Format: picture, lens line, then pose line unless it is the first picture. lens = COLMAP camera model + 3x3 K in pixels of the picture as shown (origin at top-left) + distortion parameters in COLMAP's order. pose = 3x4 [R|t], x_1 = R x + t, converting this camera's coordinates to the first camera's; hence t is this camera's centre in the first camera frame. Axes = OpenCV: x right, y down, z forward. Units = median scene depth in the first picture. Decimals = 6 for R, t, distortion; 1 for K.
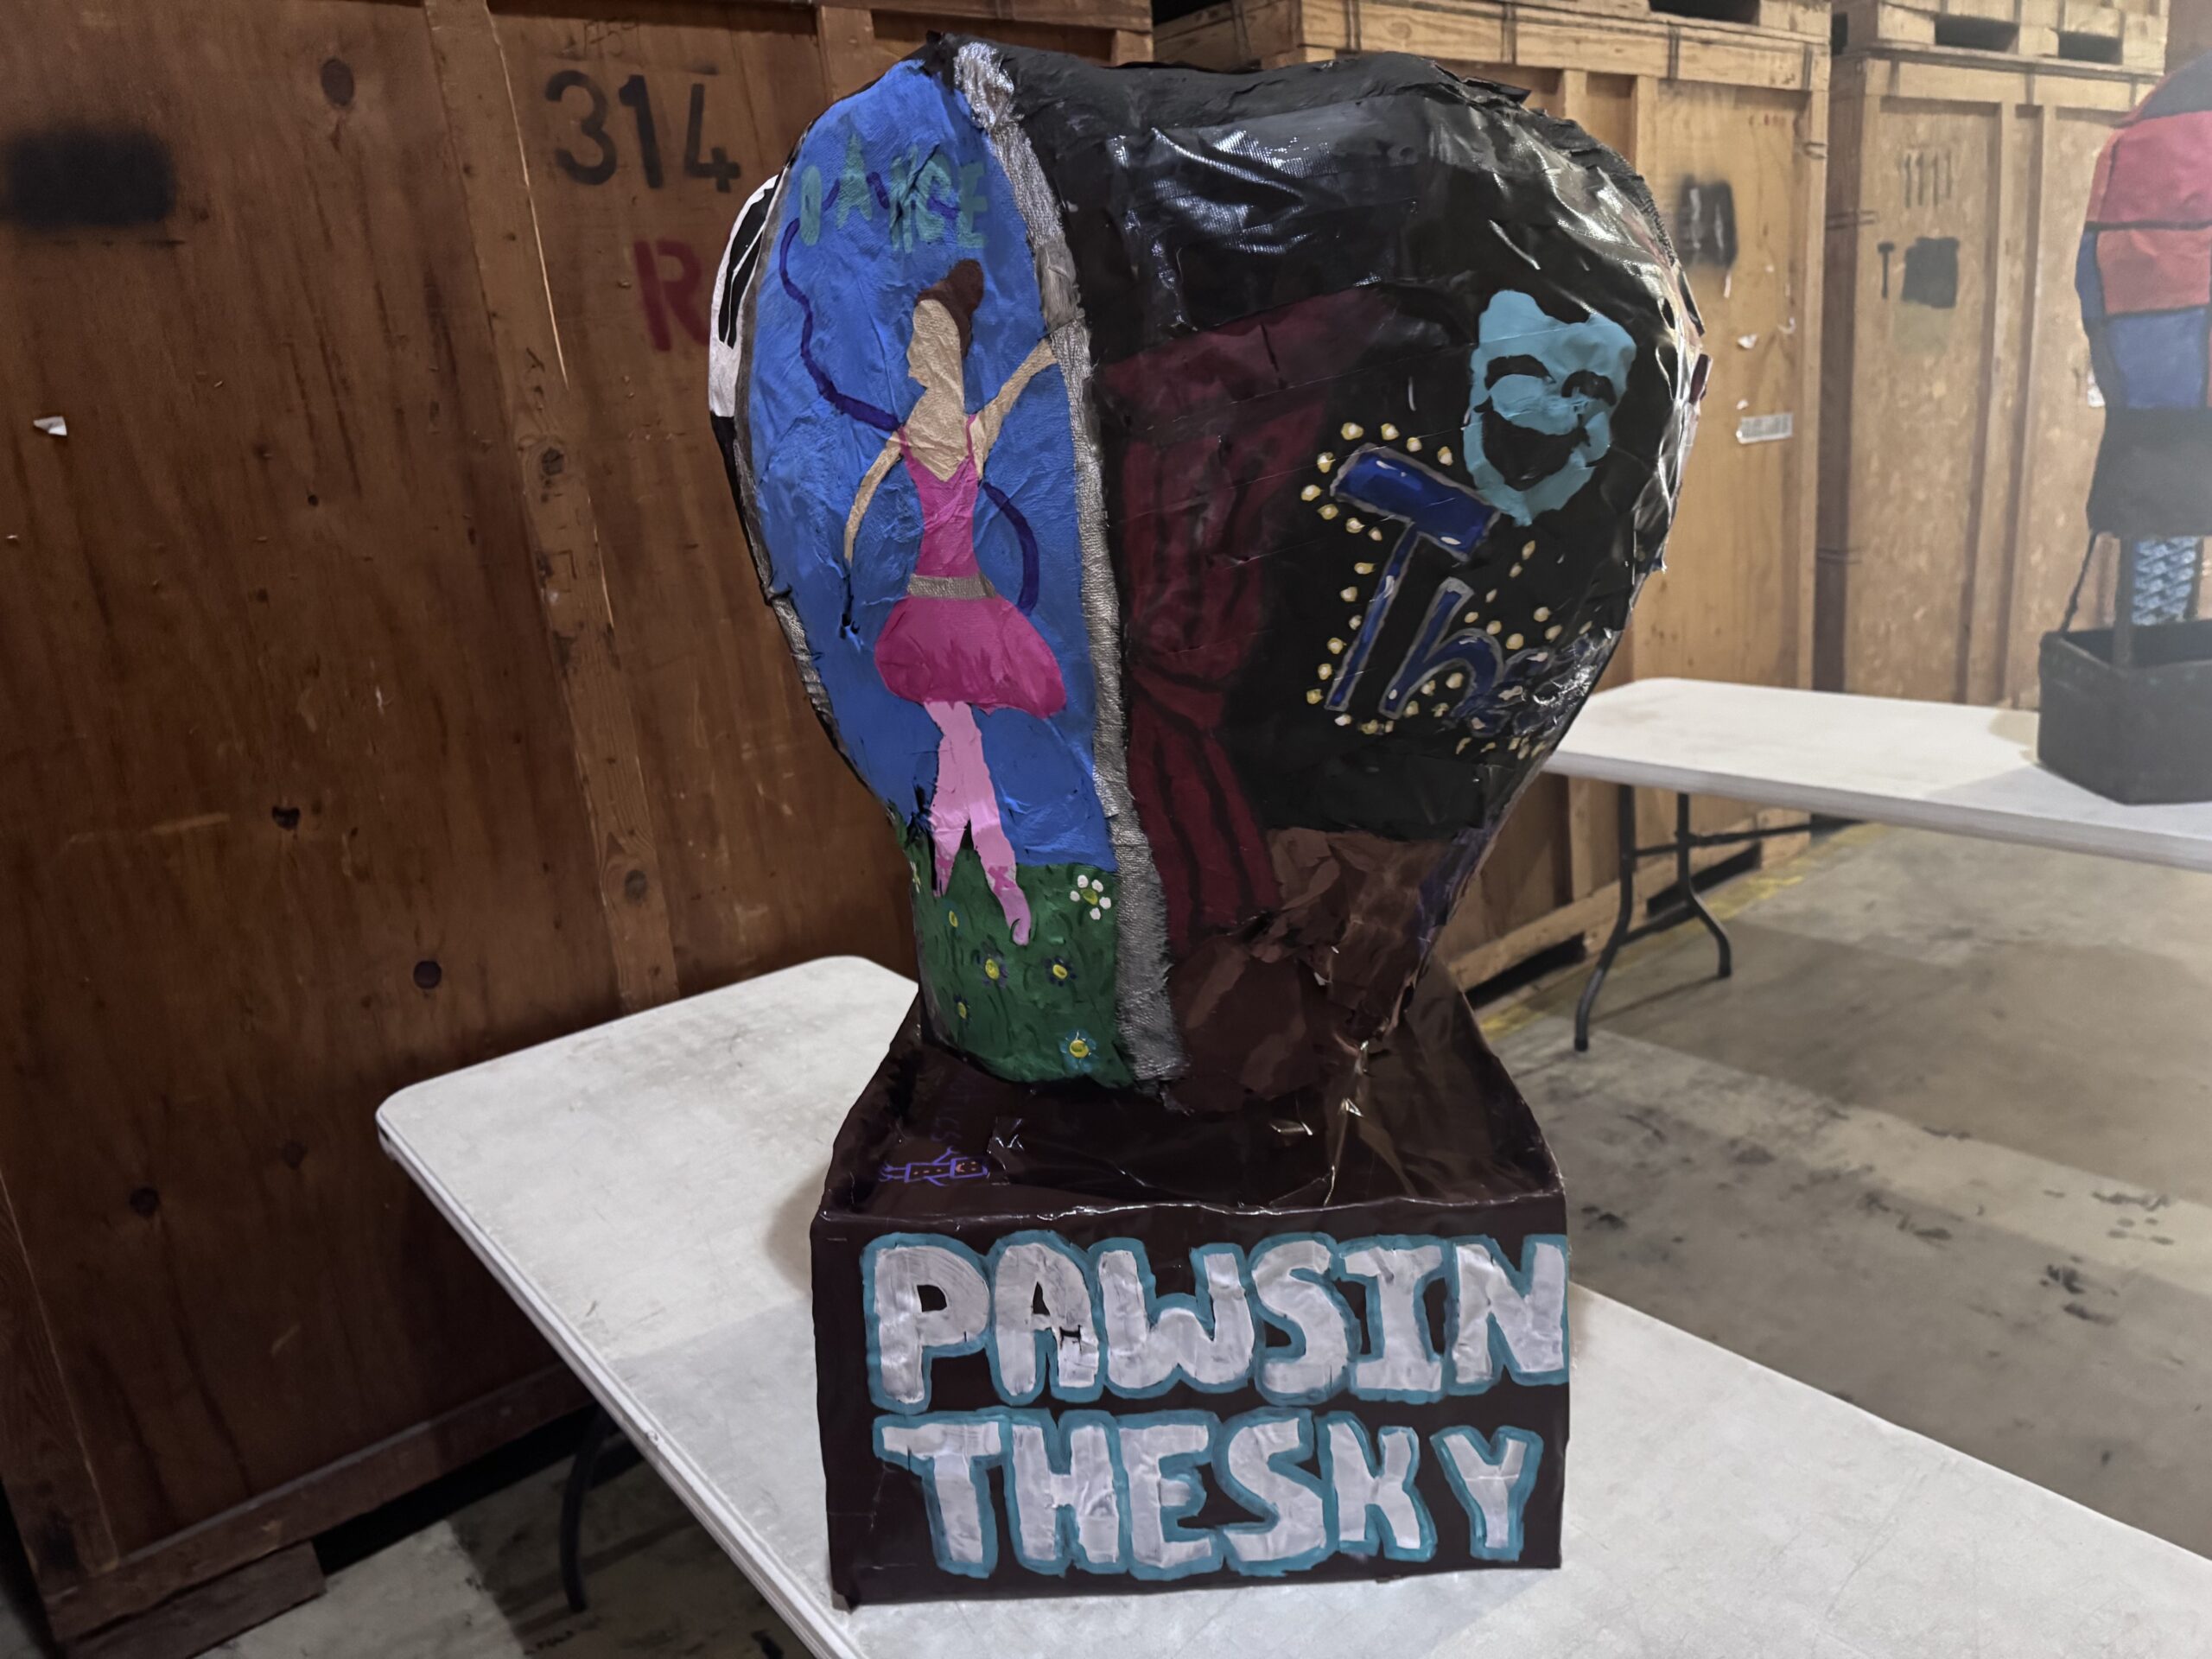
lens RADIAL K [[1580.7, 0, 1110.0], [0, 1580.7, 834.4], [0, 0, 1]] dist [0.006478, 0.000031]
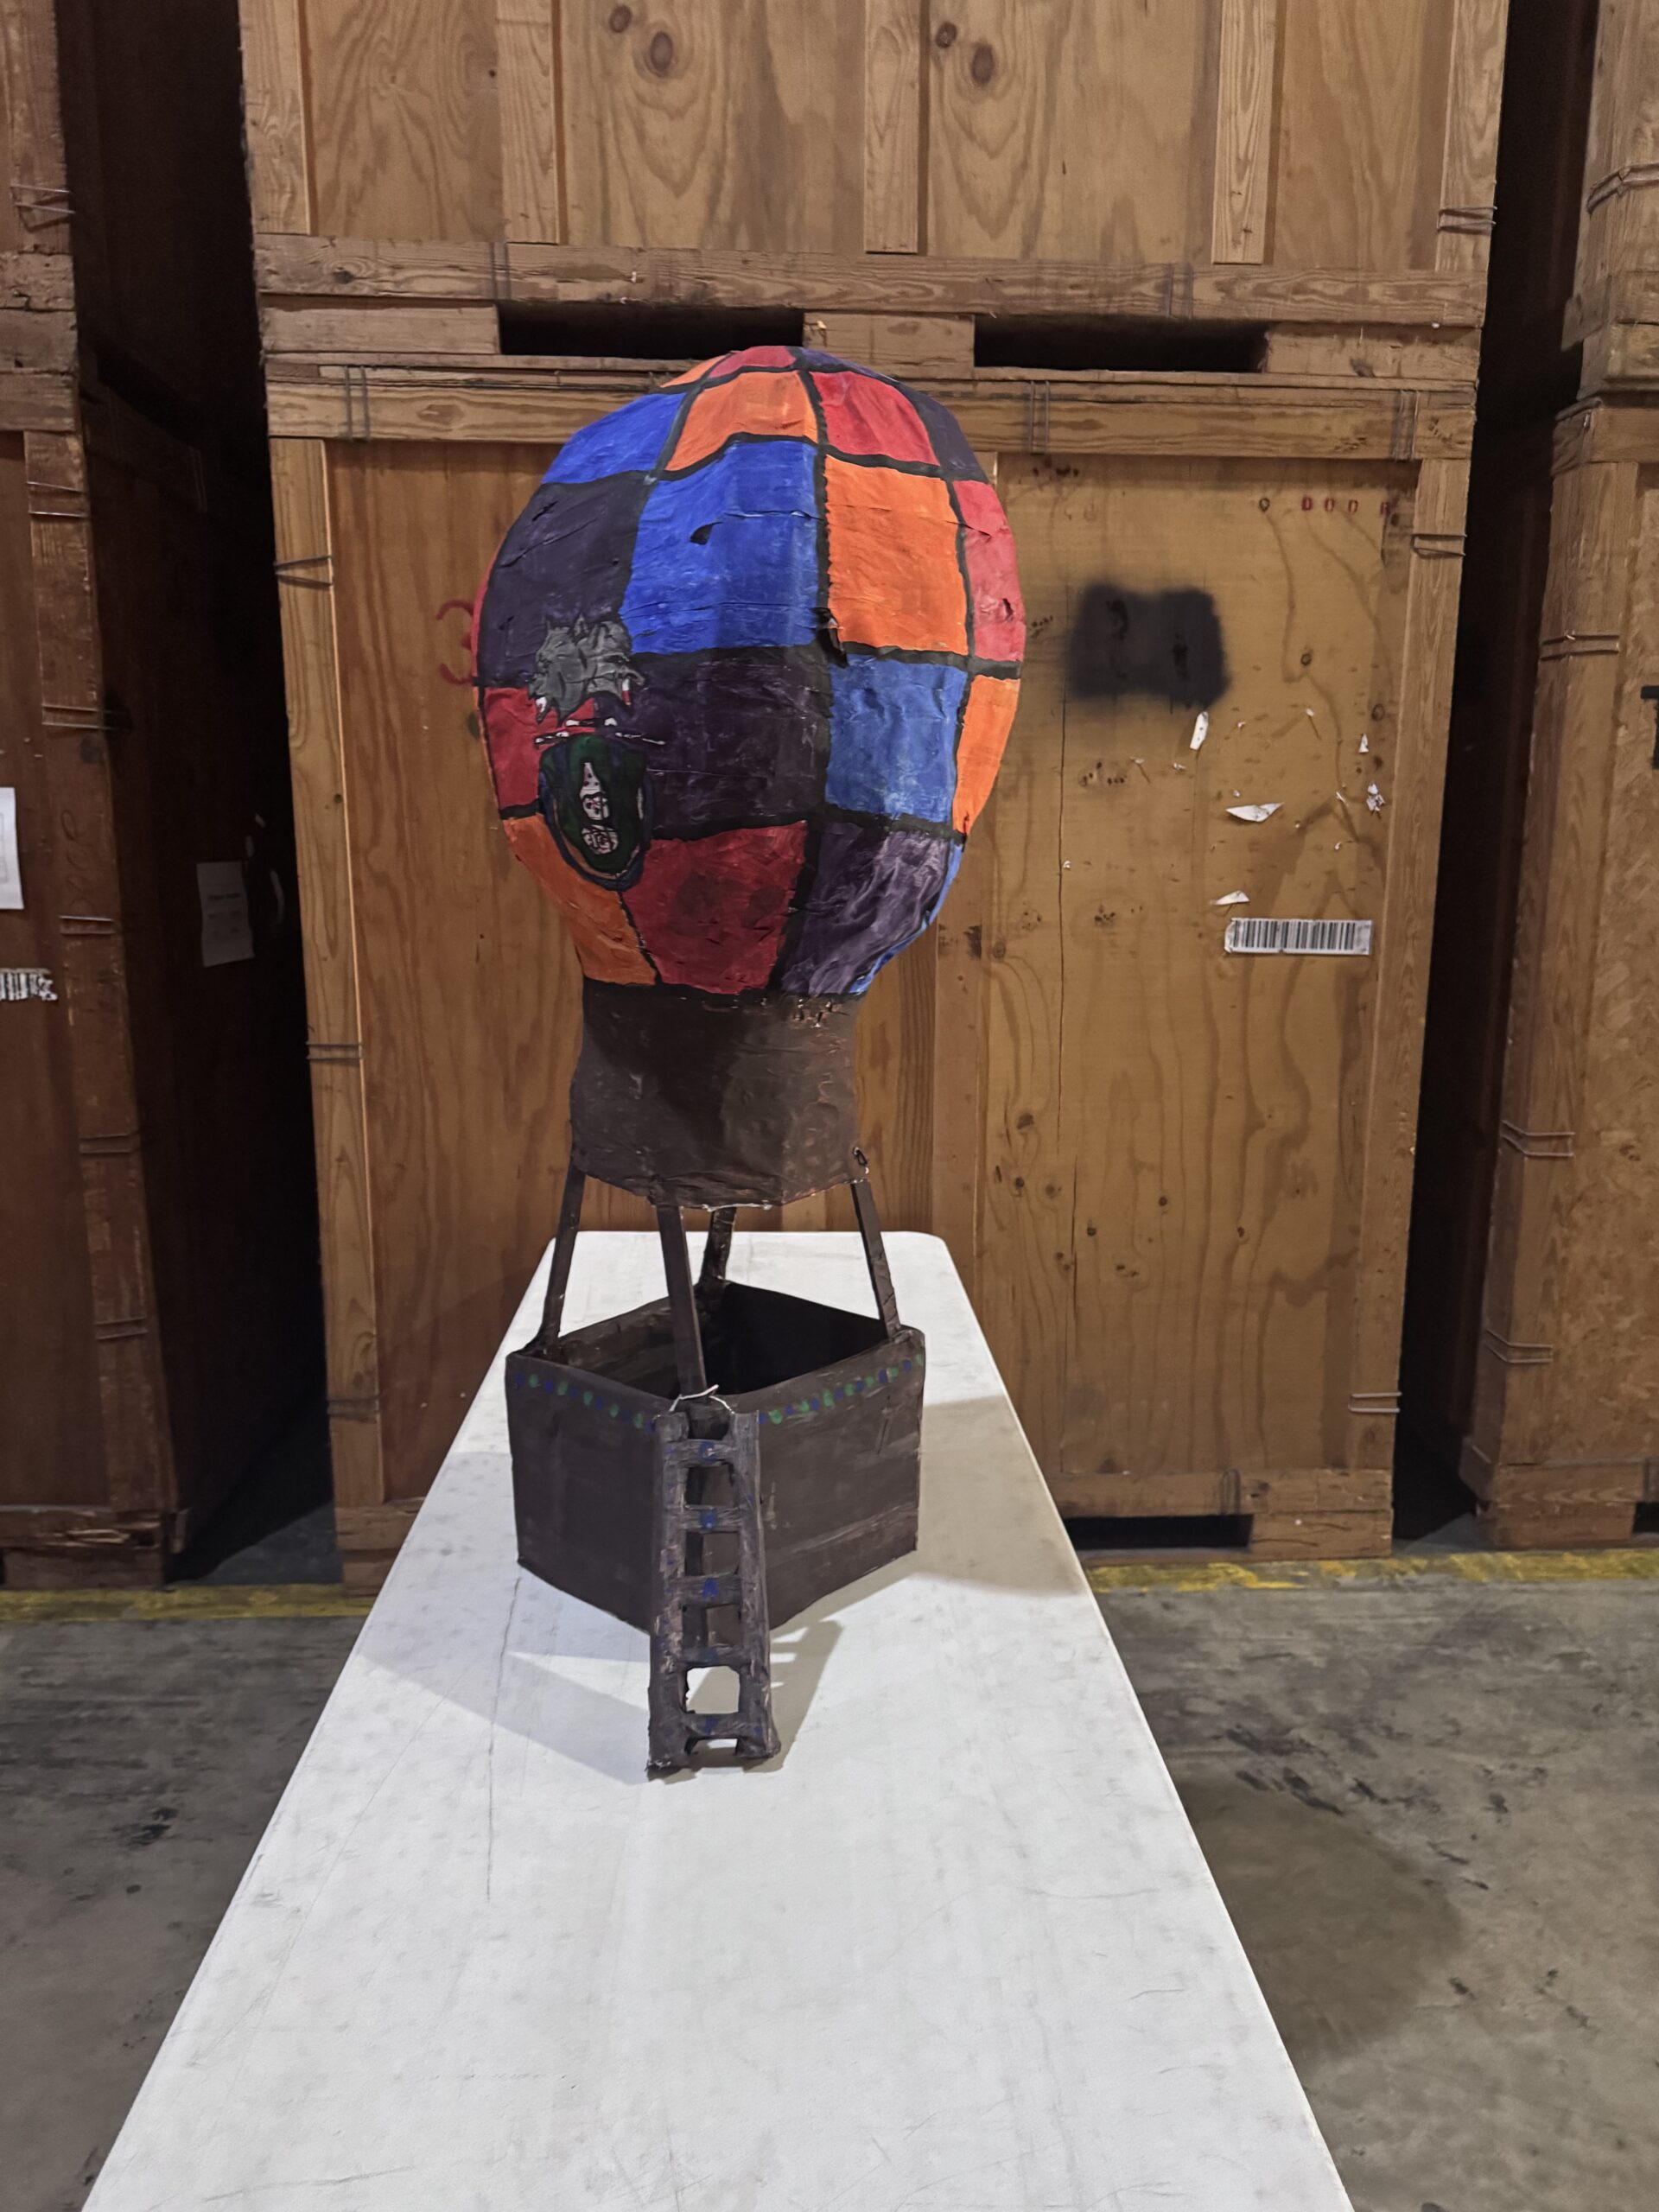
lens RADIAL K [[1580.7, 0, 830.8], [0, 1580.7, 1101.0], [0, 0, 1]] dist [0.006478, 0.000031]
pose [[0.797878, 0.207918, -0.565827, 0.685527], [-0.236354, 0.971379, 0.023656, -0.160053], [0.554551, 0.114861, 0.824184, 0.334913]]
